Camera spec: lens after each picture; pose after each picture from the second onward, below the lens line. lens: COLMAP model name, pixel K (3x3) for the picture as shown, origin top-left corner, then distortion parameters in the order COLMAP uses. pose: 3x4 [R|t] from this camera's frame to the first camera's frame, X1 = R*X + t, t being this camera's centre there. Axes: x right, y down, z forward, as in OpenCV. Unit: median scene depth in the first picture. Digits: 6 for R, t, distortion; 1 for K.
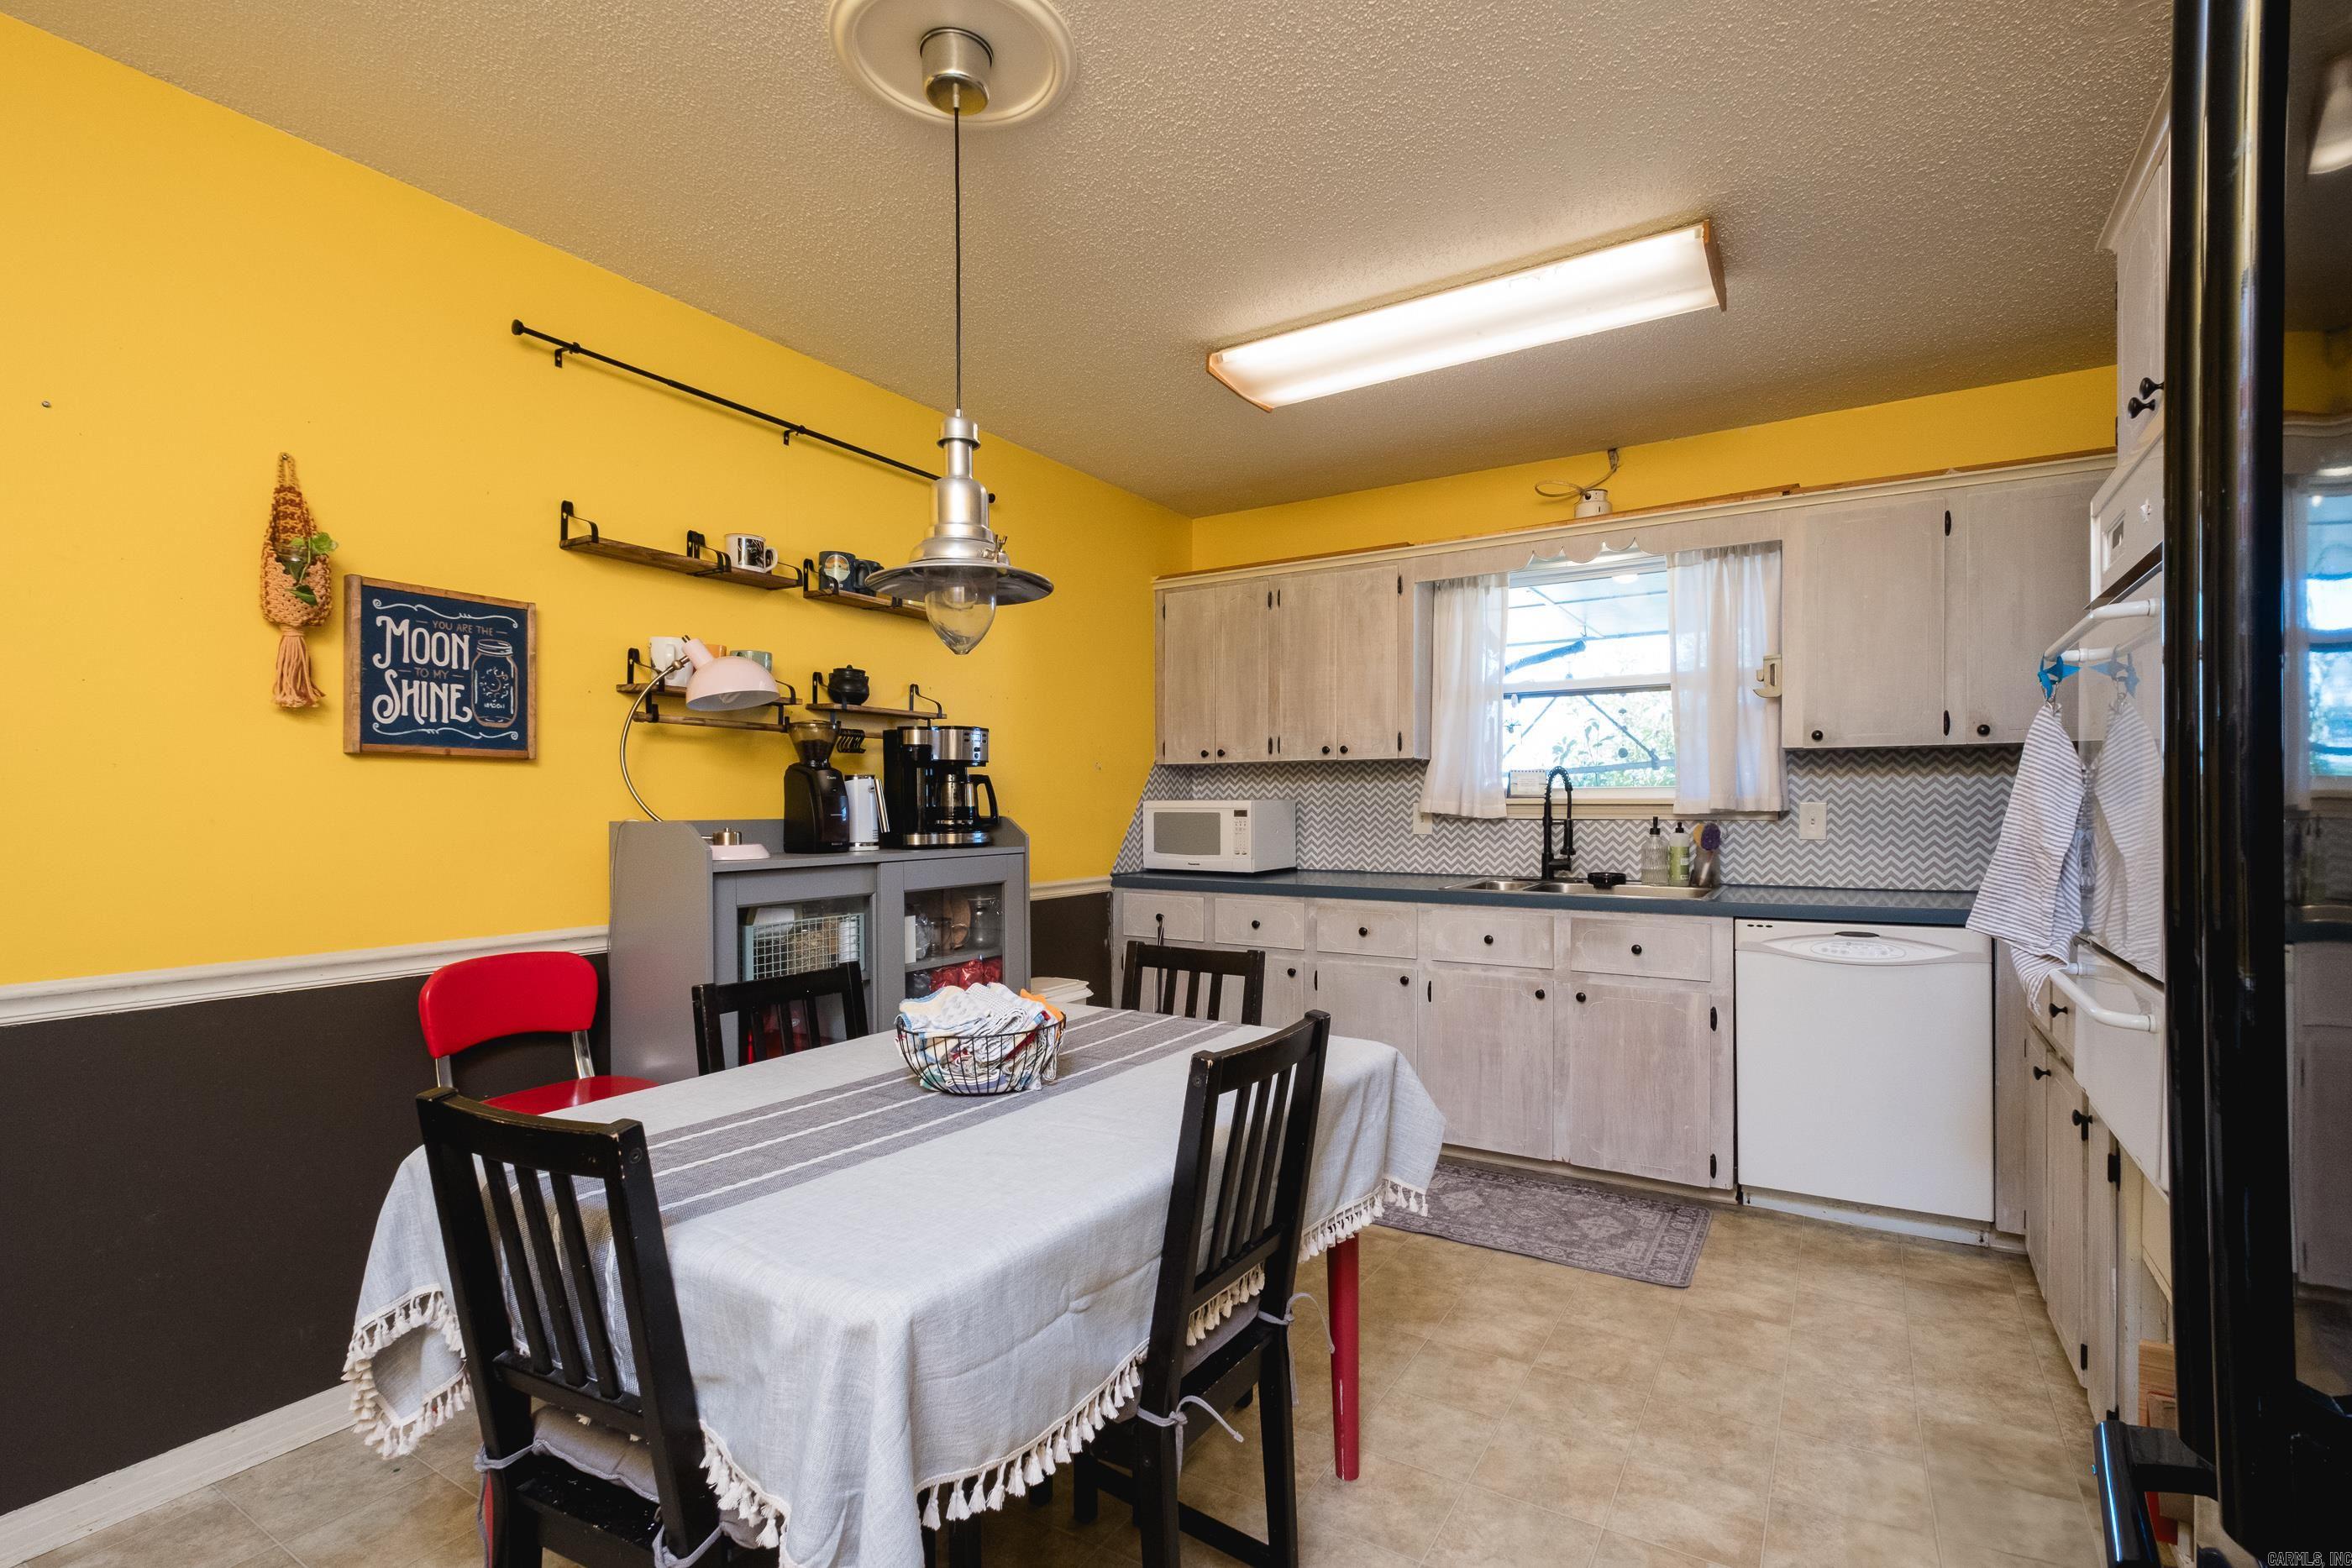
lens RADIAL K [[1063.1, 0, 1204.6], [0, 1063.1, 803.6], [0, 0, 1]] dist [0.003488, -0.003758]
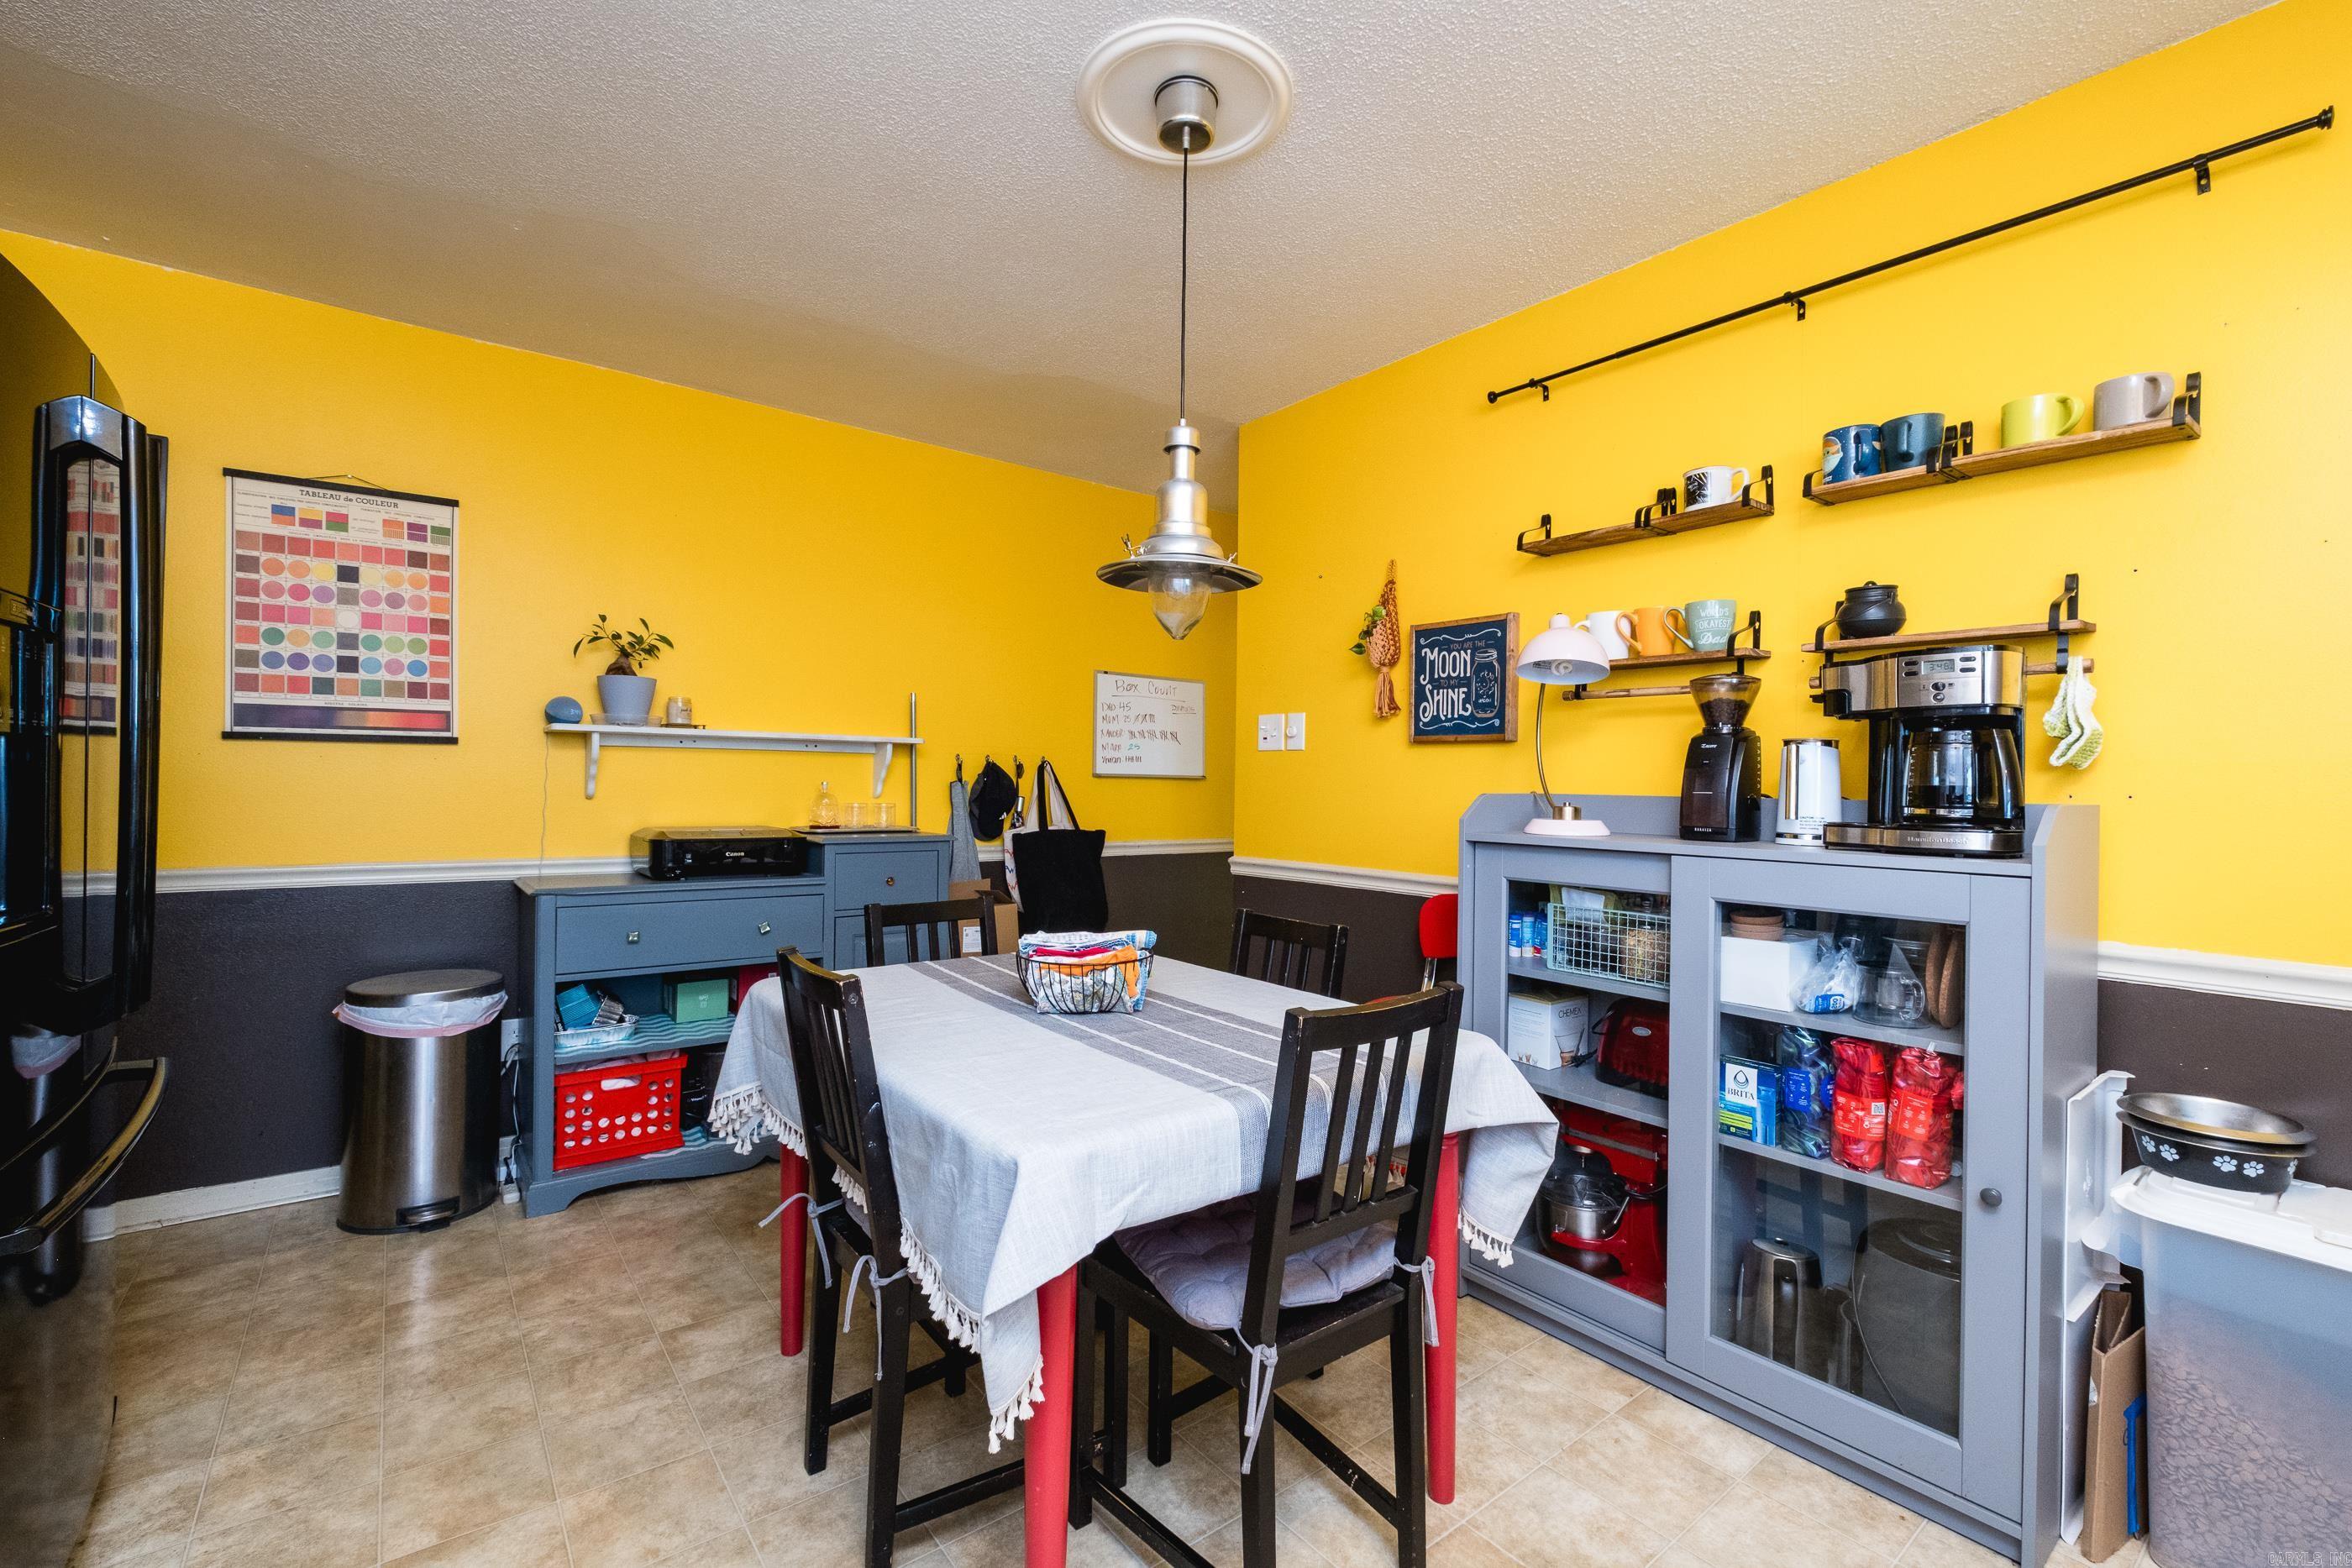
lens RADIAL K [[1007.2, 0, 1182.8], [0, 1007.2, 779.8], [0, 0, 1]] dist [0.000825, -0.005165]
pose [[-0.356817, 0.001822, -0.934172, 0.428611], [-0.009275, 0.999942, 0.005493, 0.000260], [0.934128, 0.010625, -0.356780, 0.784968]]
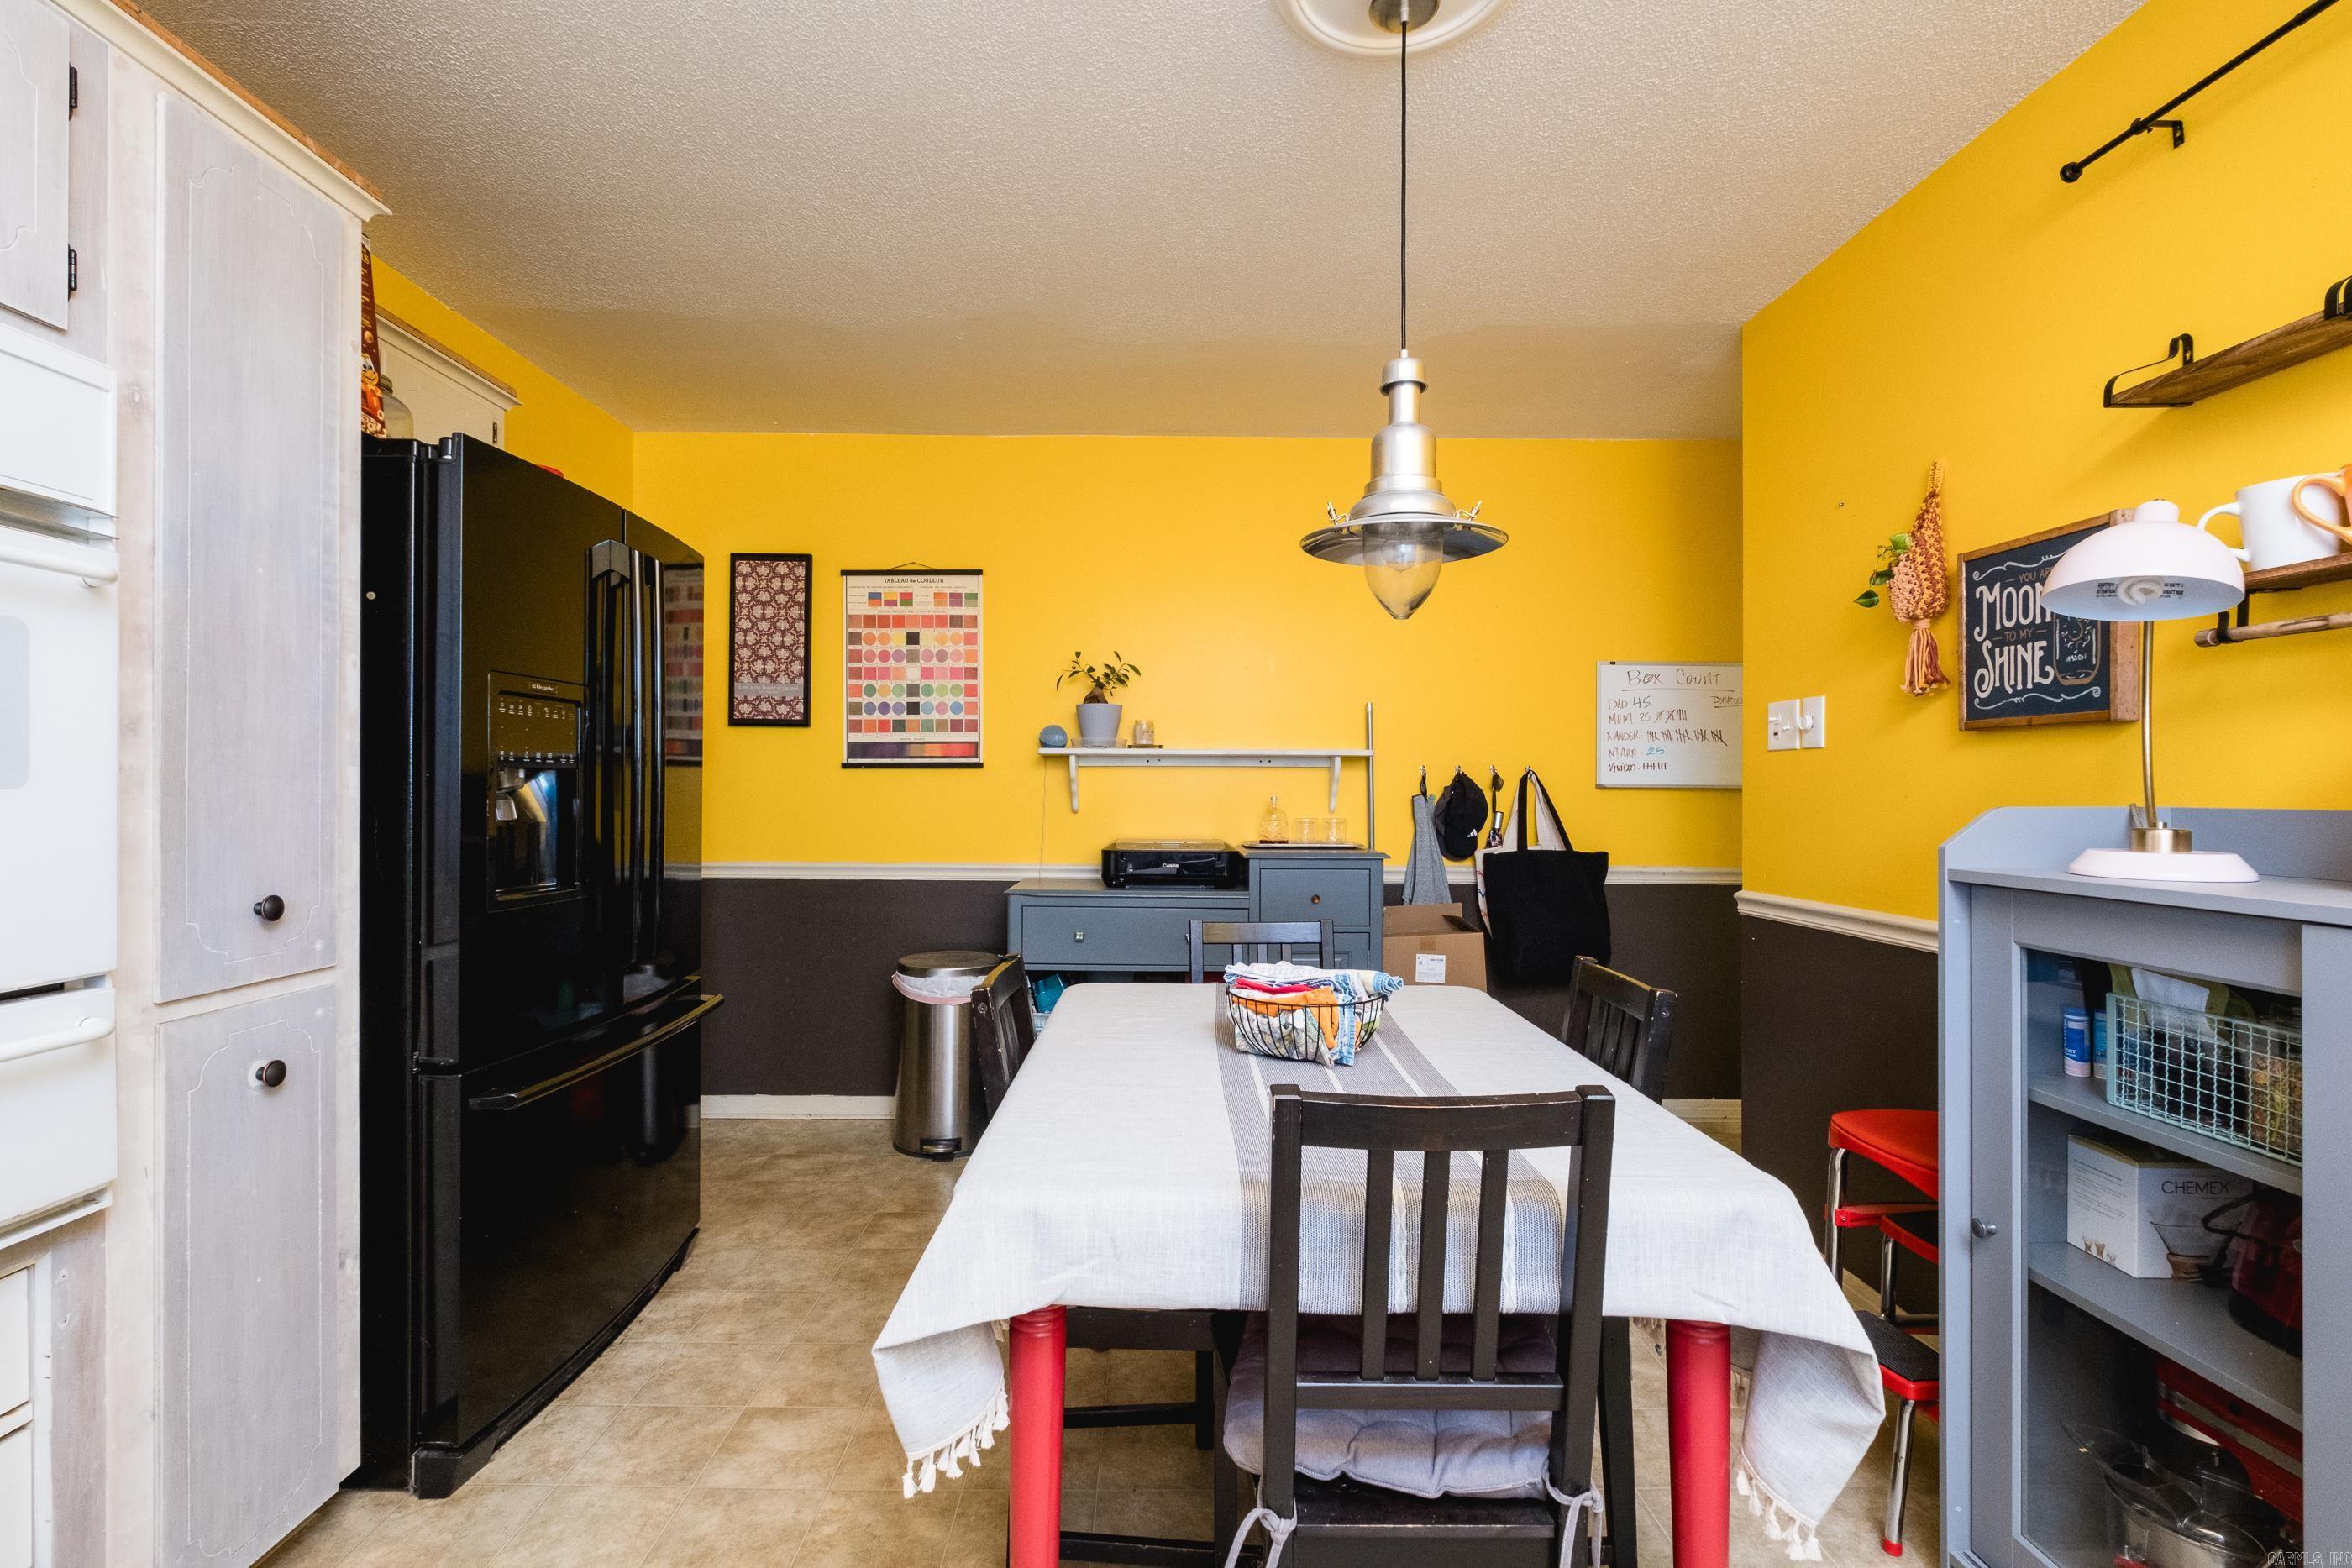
lens RADIAL K [[1039.2, 0, 1164.2], [0, 1039.2, 785.1], [0, 0, 1]] dist [0.001180, -0.004980]
pose [[-0.855304, 0.002682, -0.518120, 0.231227], [0.004572, 0.999987, -0.002371, 0.001633], [0.518107, -0.004396, -0.855305, 0.940576]]
